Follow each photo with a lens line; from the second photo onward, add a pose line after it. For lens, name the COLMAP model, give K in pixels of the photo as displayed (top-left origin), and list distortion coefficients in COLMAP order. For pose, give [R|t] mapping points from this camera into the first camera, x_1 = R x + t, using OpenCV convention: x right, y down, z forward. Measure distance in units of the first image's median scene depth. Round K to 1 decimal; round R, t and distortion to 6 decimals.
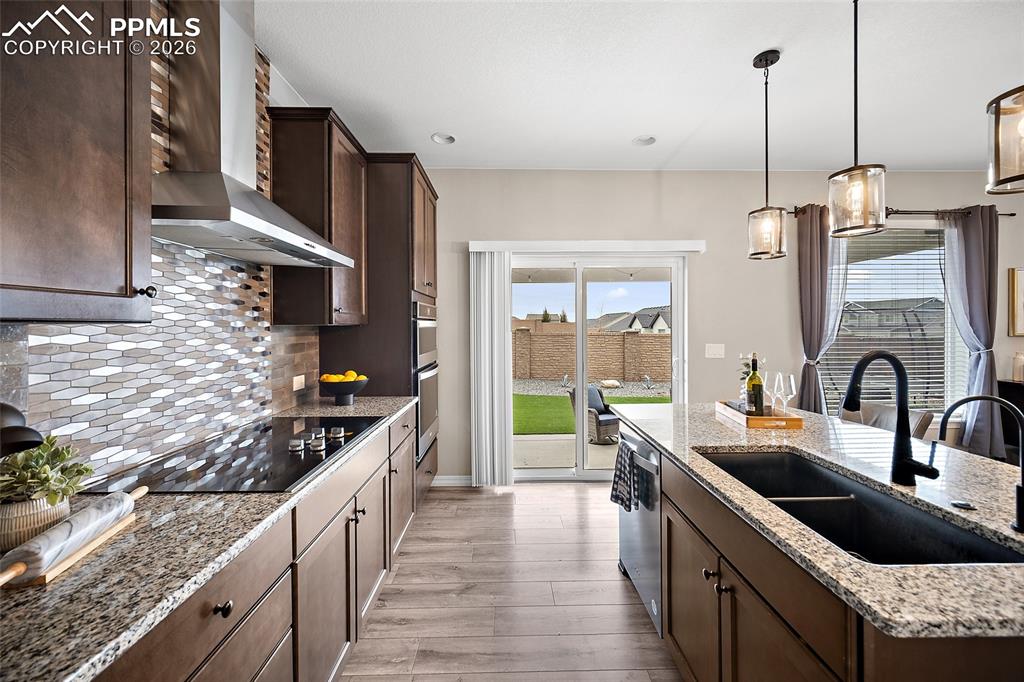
lens RADIAL K [[409.9, 0, 514.1], [0, 409.9, 328.0], [0, 0, 1]] dist [-0.001674, 0.000469]
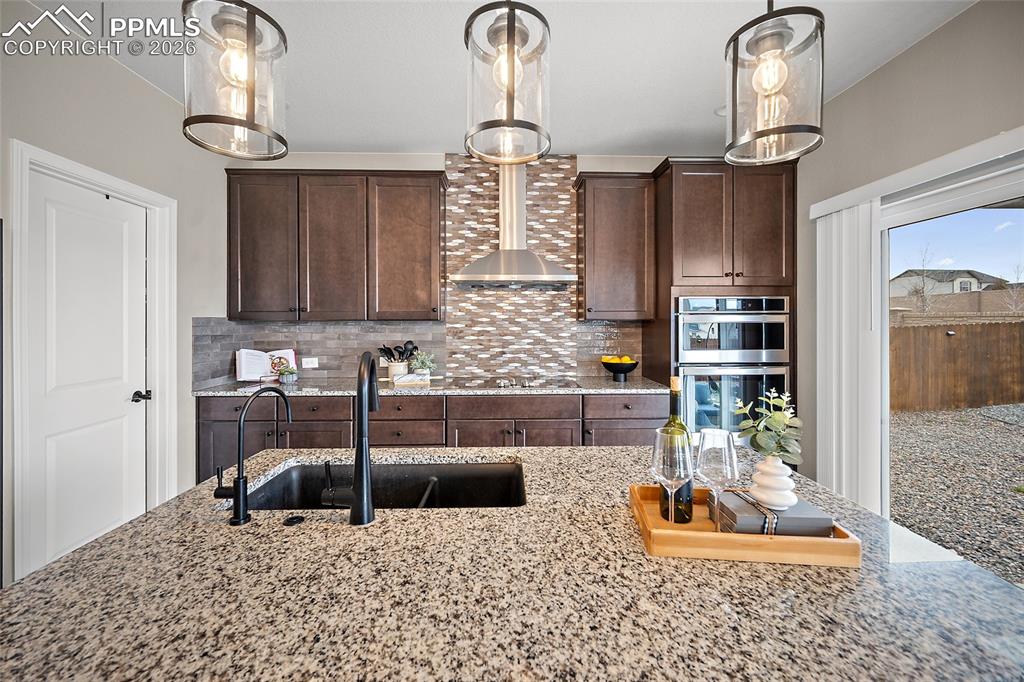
lens RADIAL K [[407.6, 0, 511.8], [0, 407.6, 323.5], [0, 0, 1]] dist [-0.002453, -0.000098]
pose [[0.005021, 0.009730, -0.999940, 0.994546], [-0.002605, 0.999949, 0.009717, -0.009212], [0.999984, 0.002556, 0.005046, 0.734526]]
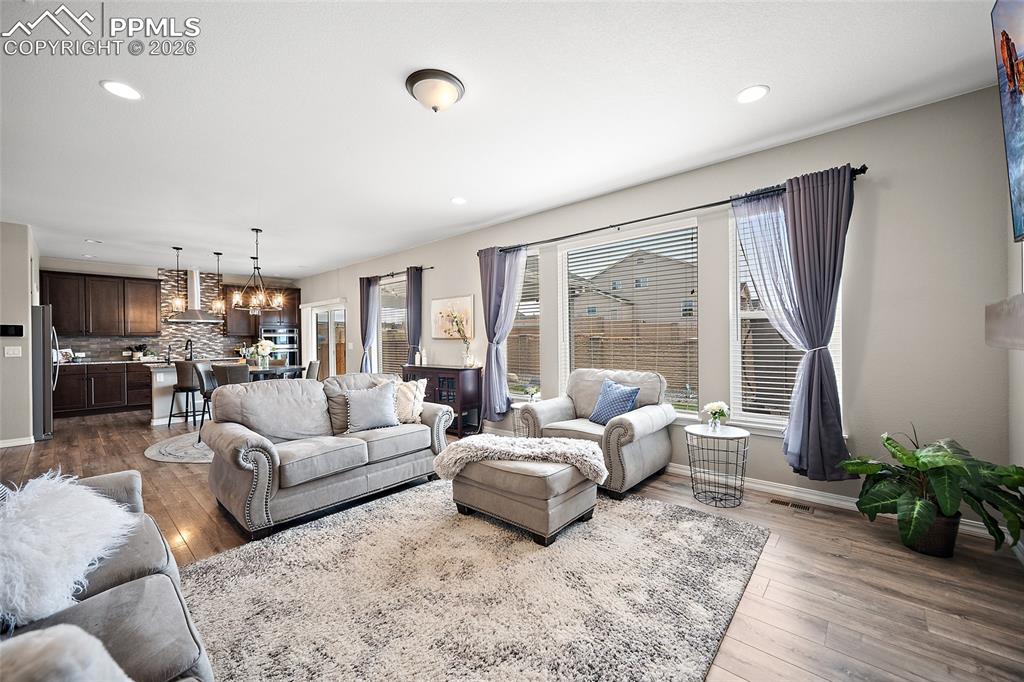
lens RADIAL K [[409.0, 0, 512.0], [0, 409.0, 341.0], [0, 0, 1]] dist [-0.001664, -0.000277]
pose [[0.722533, -0.000697, -0.691336, 4.524986], [0.004907, 0.999979, 0.004121, 0.042746], [0.691319, -0.006370, 0.722522, 0.000900]]
